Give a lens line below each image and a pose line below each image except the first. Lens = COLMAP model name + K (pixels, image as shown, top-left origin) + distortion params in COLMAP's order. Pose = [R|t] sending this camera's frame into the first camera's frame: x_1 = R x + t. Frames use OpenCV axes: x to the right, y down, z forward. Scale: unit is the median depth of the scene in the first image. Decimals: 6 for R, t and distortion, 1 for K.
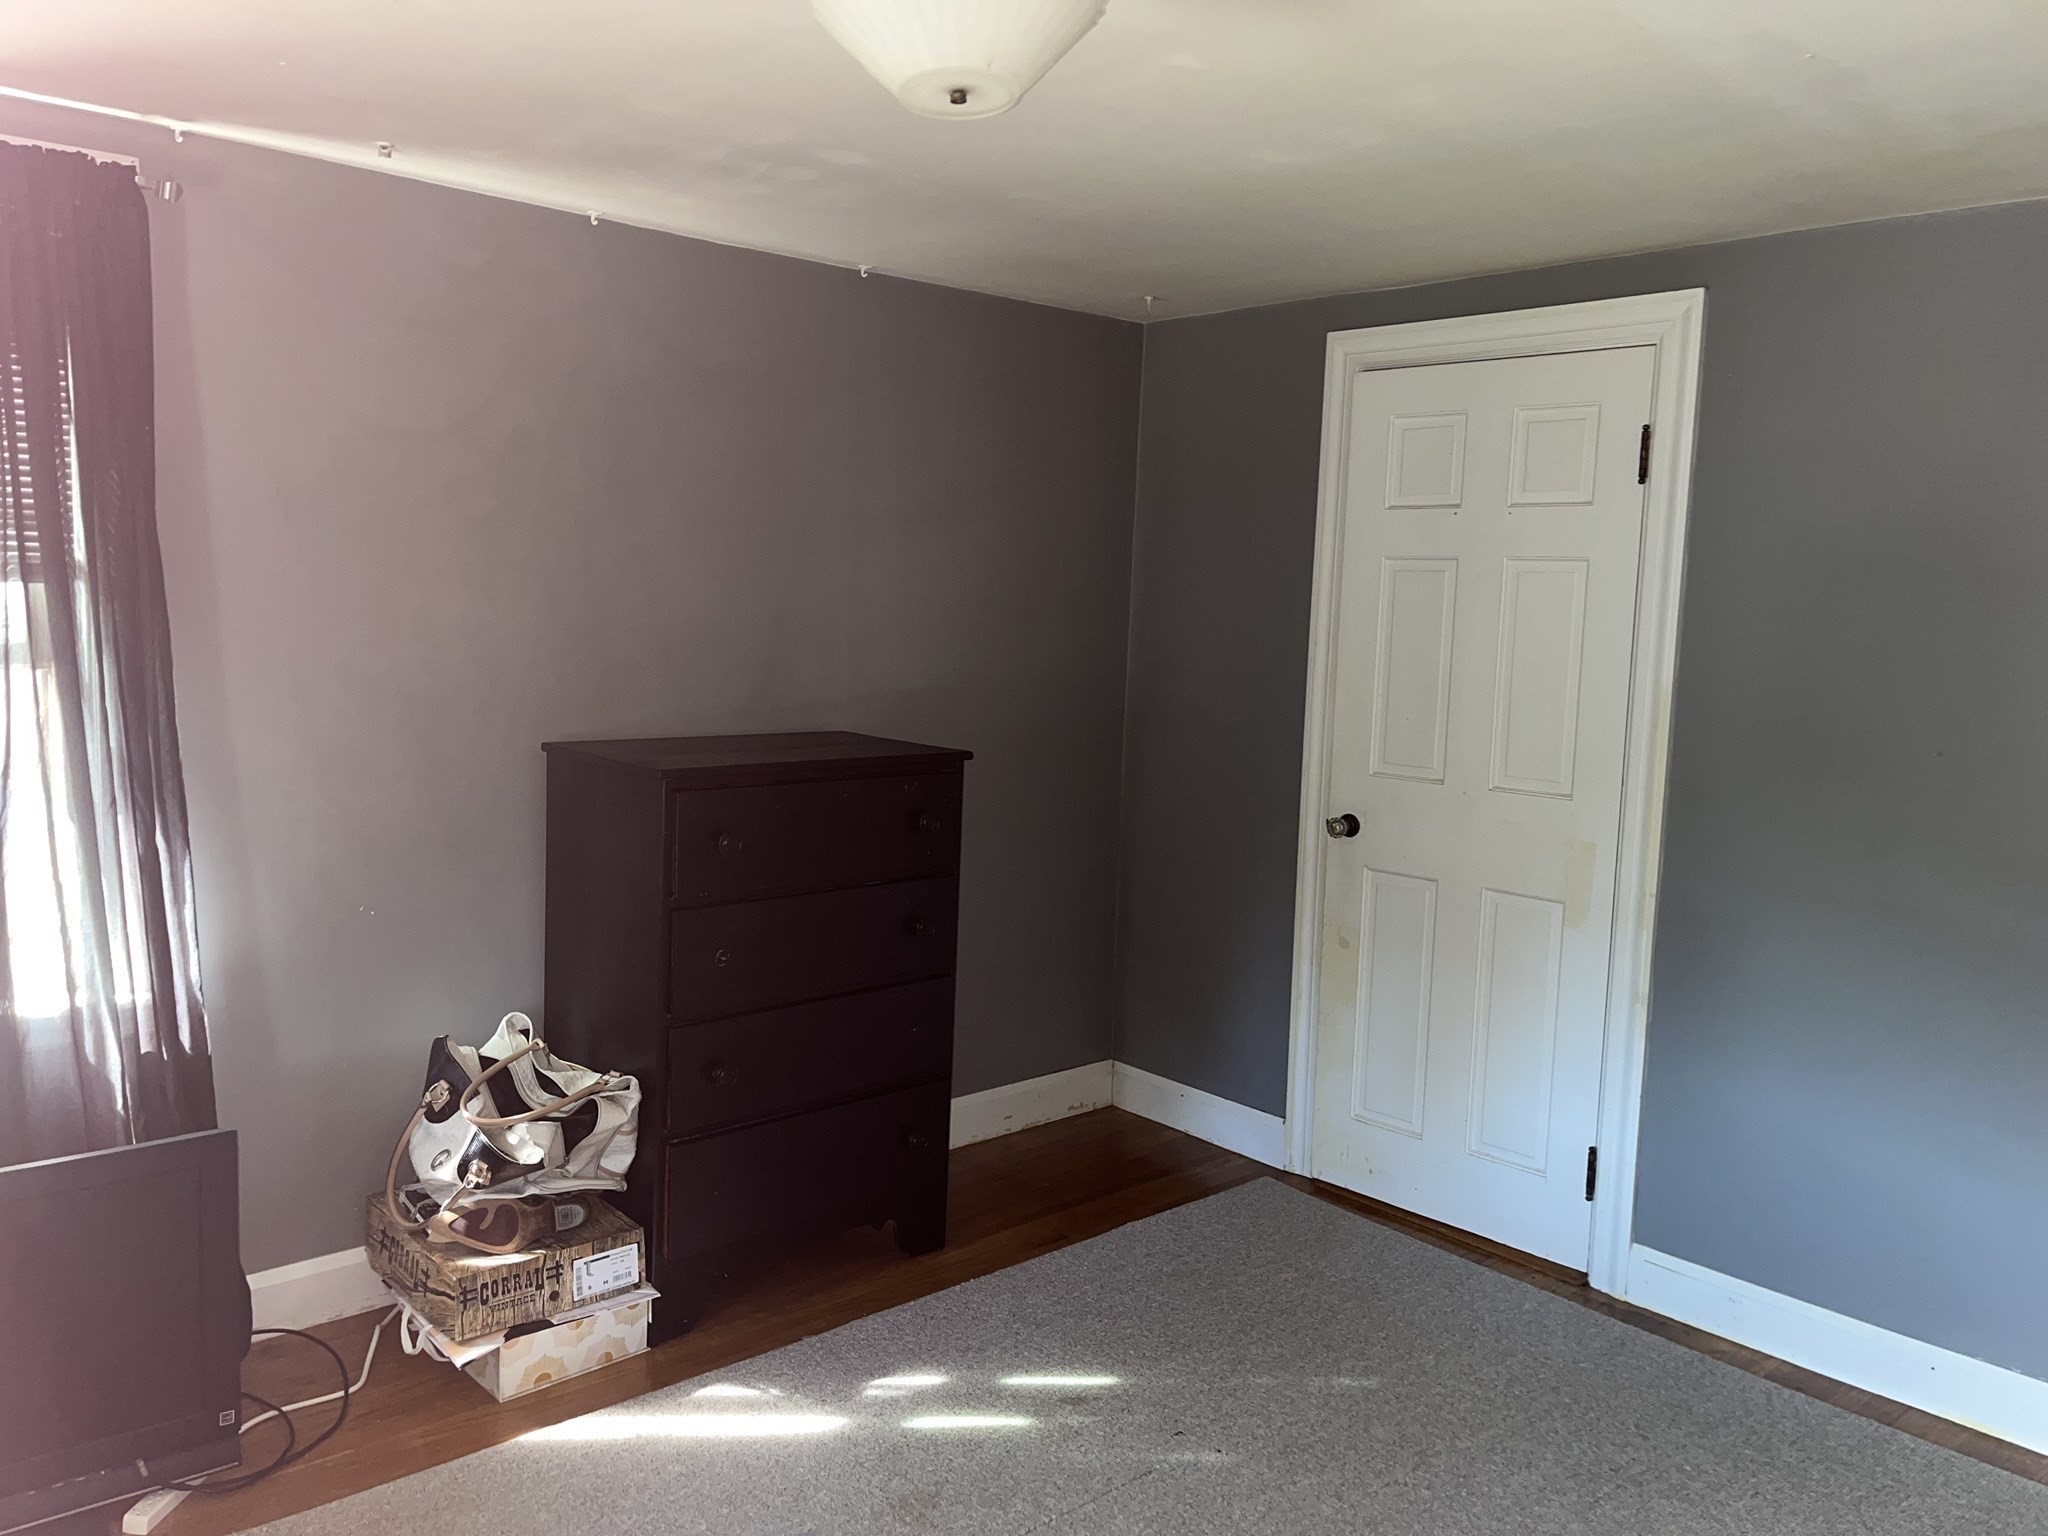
lens RADIAL K [[1547.9, 0, 1020.0], [0, 1547.9, 765.3], [0, 0, 1]] dist [0.056932, -0.074146]
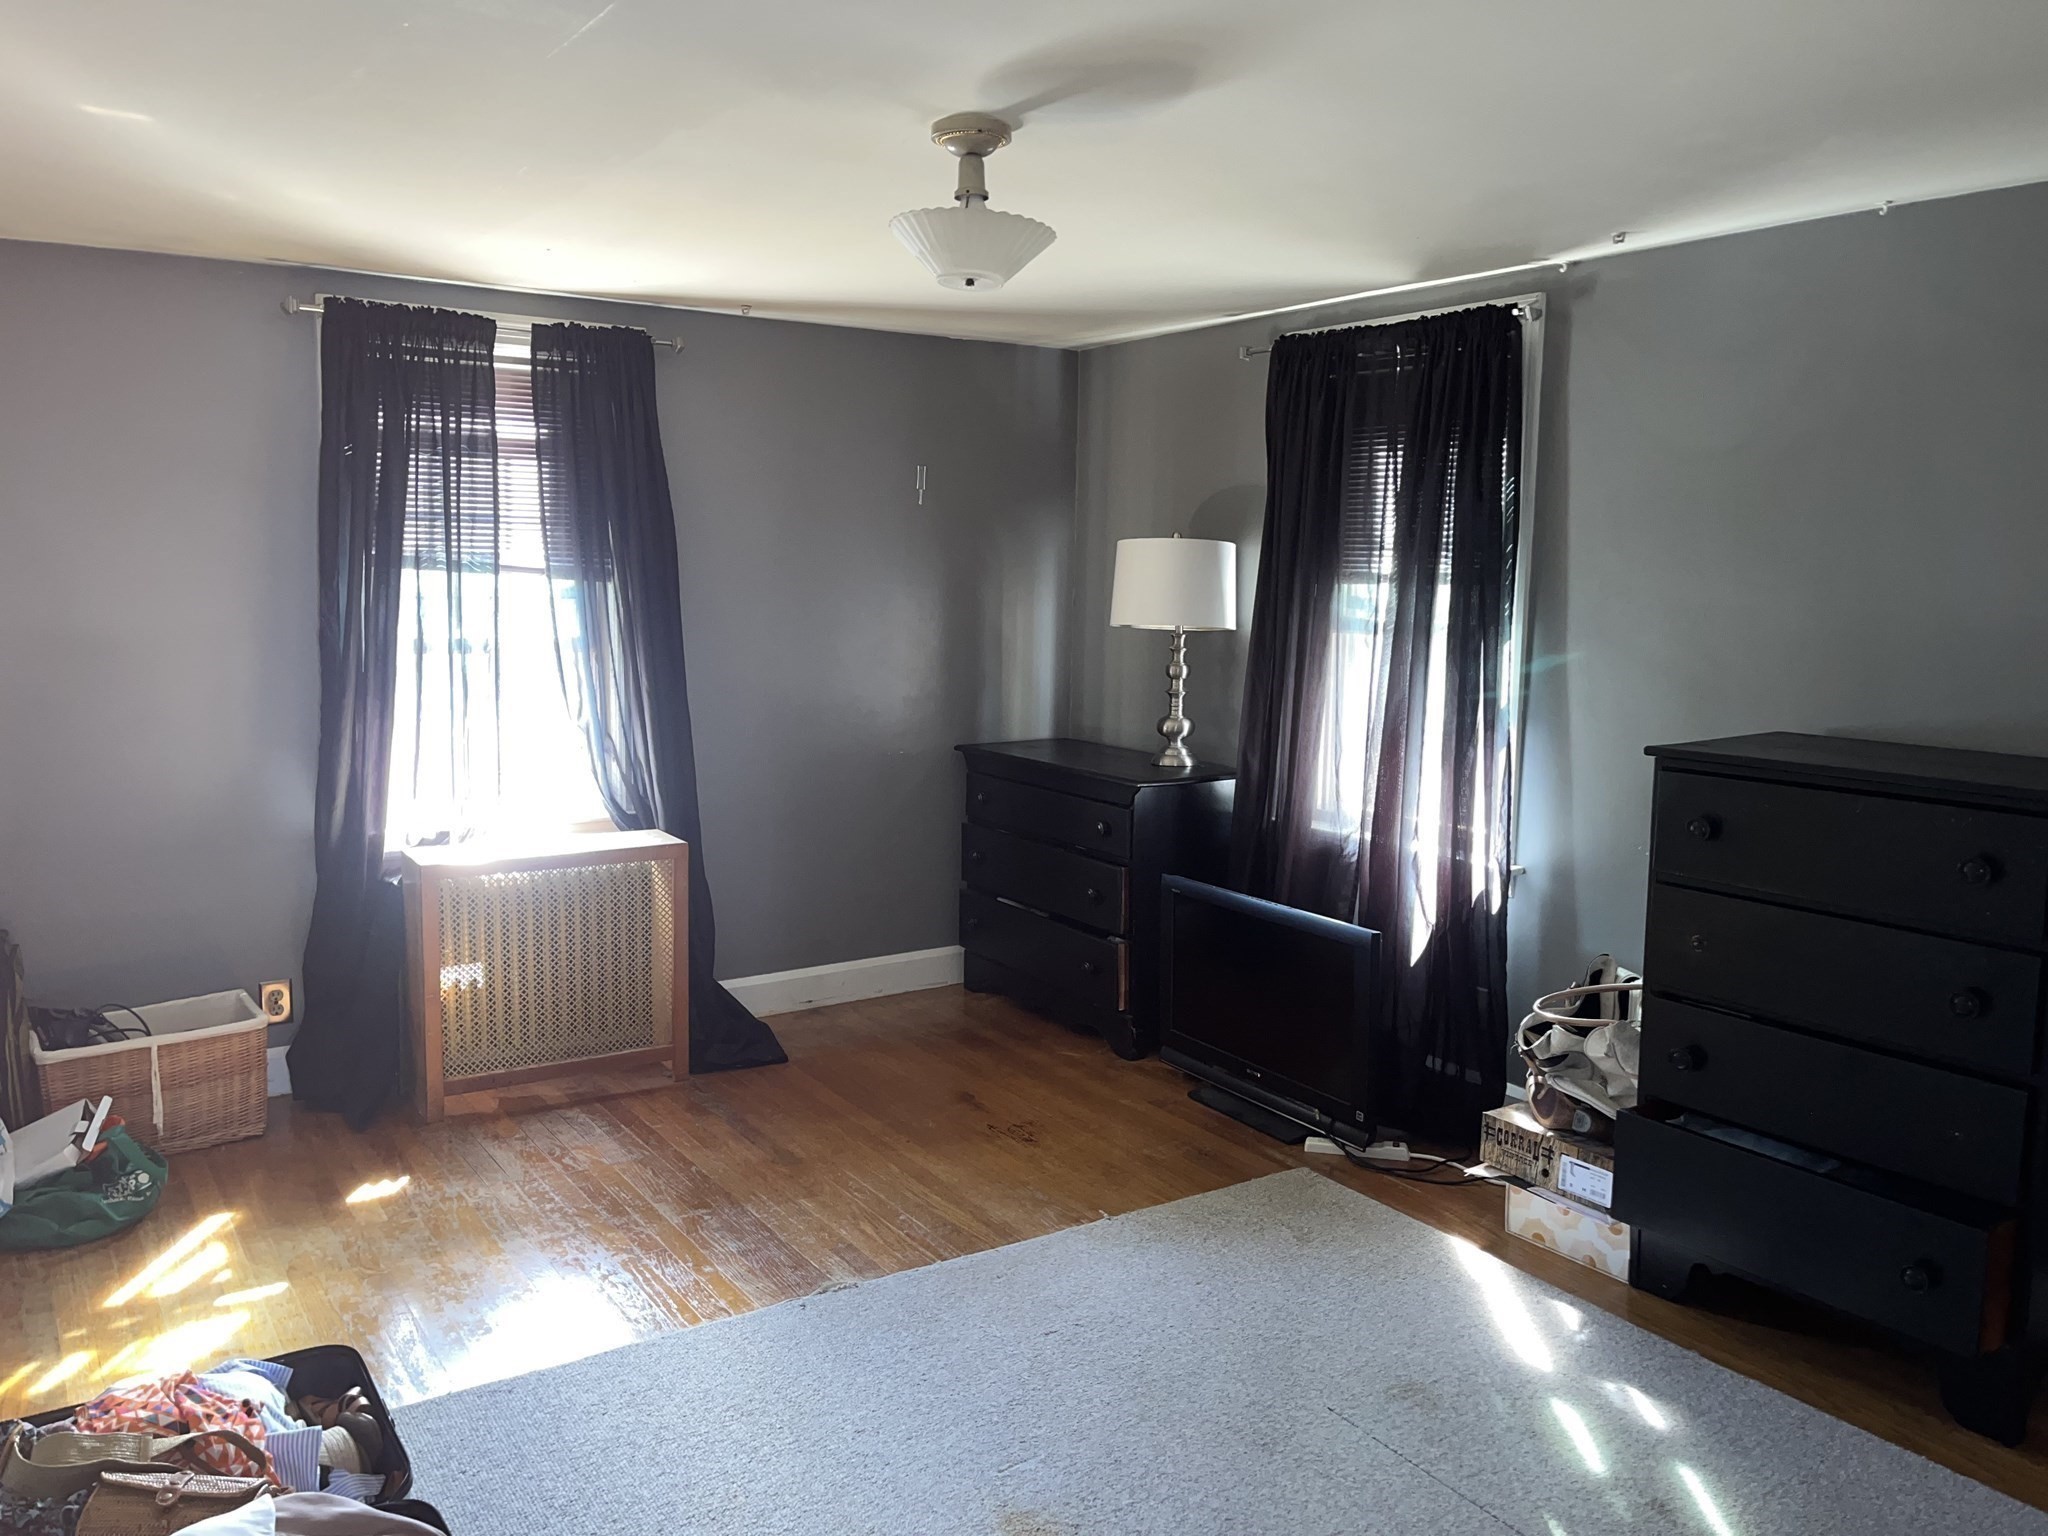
lens RADIAL K [[1547.9, 0, 1022.8], [0, 1547.9, 765.3], [0, 0, 1]] dist [0.056932, -0.074146]
pose [[-0.131924, 0.090057, -0.987160, 0.898104], [-0.128325, 0.985933, 0.107094, -0.043545], [0.982918, 0.140806, -0.118512, 0.700124]]
